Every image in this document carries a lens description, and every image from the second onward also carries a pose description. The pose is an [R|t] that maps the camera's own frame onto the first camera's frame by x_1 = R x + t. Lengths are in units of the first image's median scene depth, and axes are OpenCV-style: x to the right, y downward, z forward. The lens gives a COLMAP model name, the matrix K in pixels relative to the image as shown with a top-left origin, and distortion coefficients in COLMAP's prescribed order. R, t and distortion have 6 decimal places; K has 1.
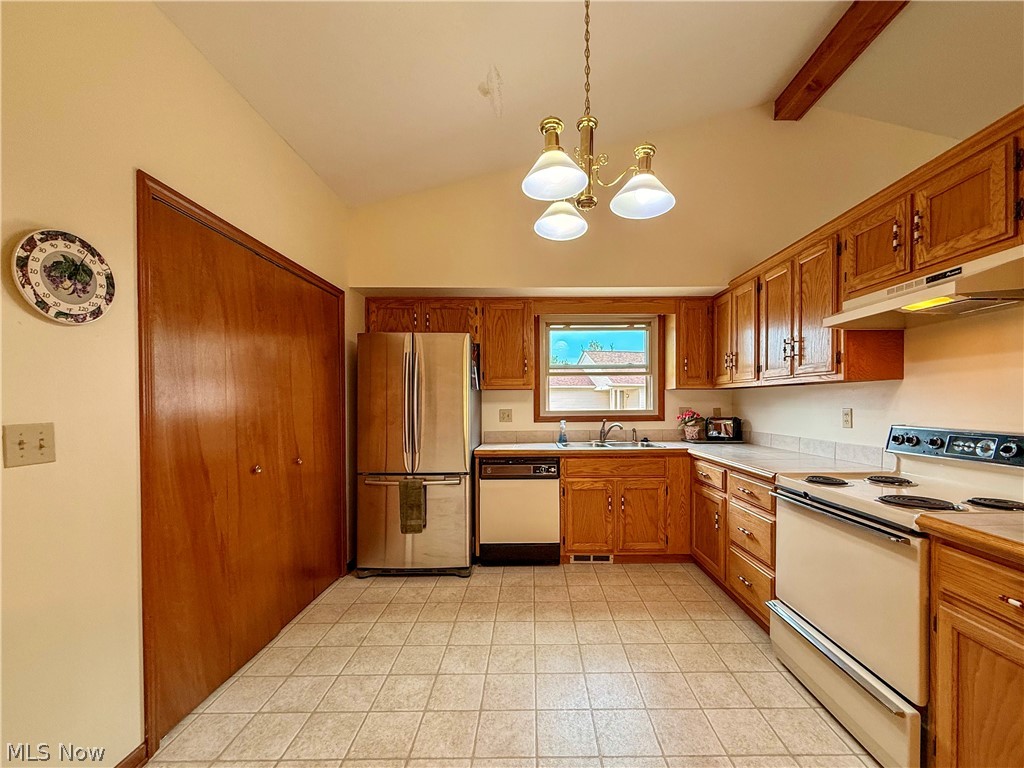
lens RADIAL K [[412.6, 0, 546.2], [0, 412.6, 409.5], [0, 0, 1]] dist [0.001299, -0.001241]
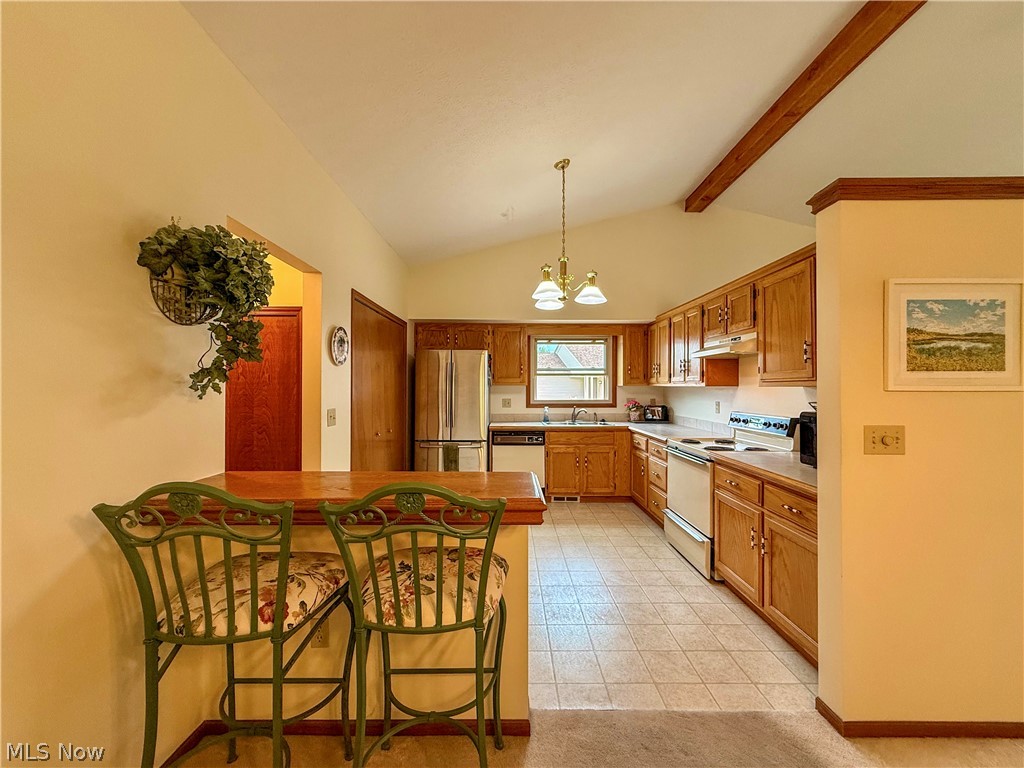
lens RADIAL K [[412.6, 0, 515.0], [0, 412.6, 382.1], [0, 0, 1]] dist [0.001299, -0.001241]
pose [[0.999782, 0.007041, -0.019645, -0.048253], [-0.007572, 0.999605, -0.027067, -0.022902], [0.019447, 0.027209, 0.999441, -0.530191]]
